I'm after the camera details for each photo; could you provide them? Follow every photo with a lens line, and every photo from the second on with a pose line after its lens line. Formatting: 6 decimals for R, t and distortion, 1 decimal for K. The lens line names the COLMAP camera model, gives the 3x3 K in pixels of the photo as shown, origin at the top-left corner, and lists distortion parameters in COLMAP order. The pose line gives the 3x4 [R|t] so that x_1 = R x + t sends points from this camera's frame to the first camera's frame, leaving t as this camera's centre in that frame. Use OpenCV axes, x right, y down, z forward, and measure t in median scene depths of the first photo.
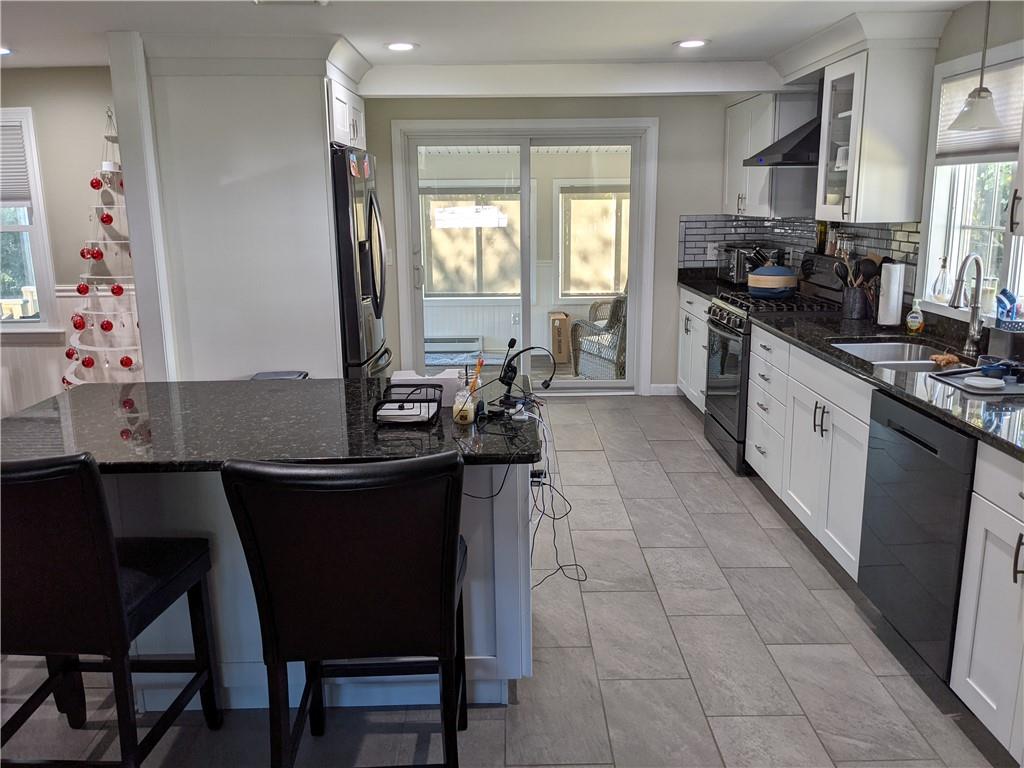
lens RADIAL K [[838.4, 0, 512.0], [0, 838.4, 384.0], [0, 0, 1]] dist [-0.005036, -0.004621]
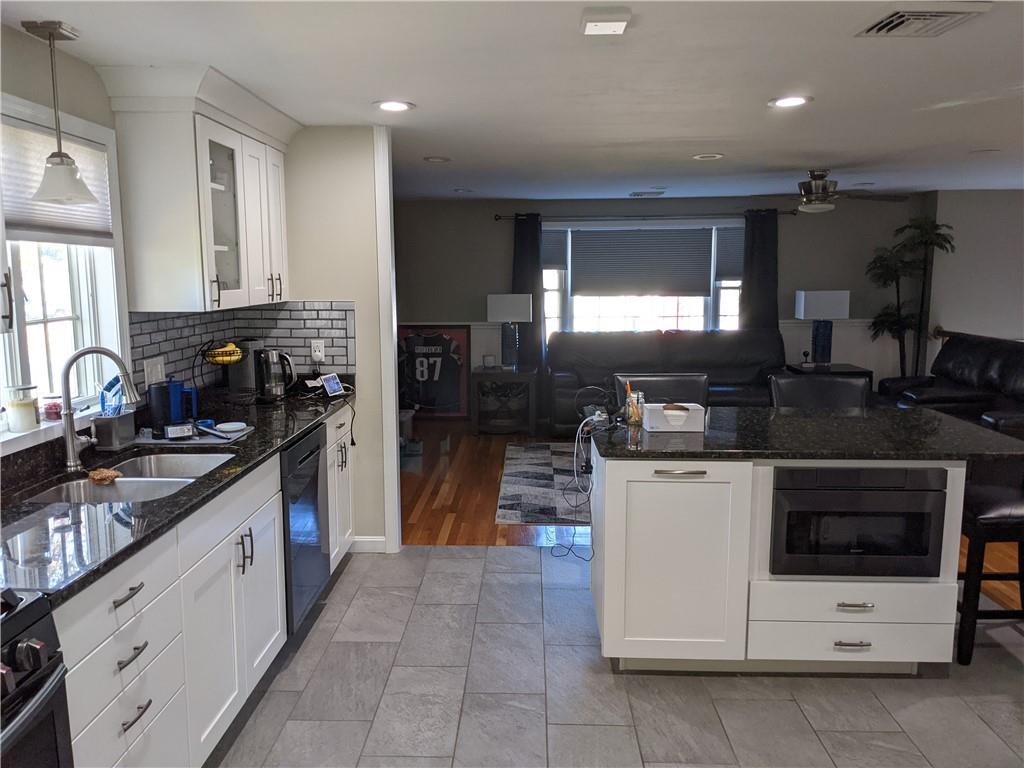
lens RADIAL K [[808.3, 0, 512.0], [0, 808.3, 384.0], [0, 0, 1]] dist [0.077317, -0.112051]
pose [[-0.999334, 0.008174, 0.035572, 0.067424], [0.020081, 0.936964, 0.348847, -0.316750], [-0.030479, 0.349329, -0.936504, 1.392912]]
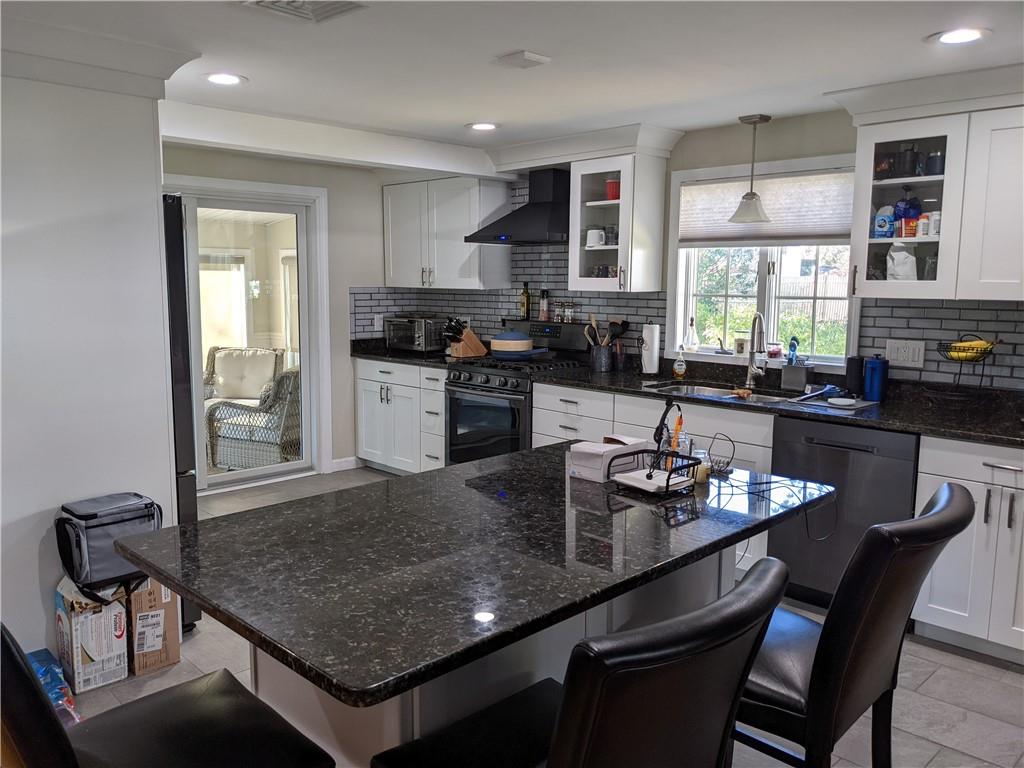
lens RADIAL K [[808.3, 0, 512.0], [0, 808.3, 384.0], [0, 0, 1]] dist [0.077317, -0.112051]
pose [[0.706151, -0.078252, 0.703724, -0.512593], [0.138836, 0.989884, -0.029242, -0.046638], [-0.694316, 0.118352, 0.709871, 0.279838]]
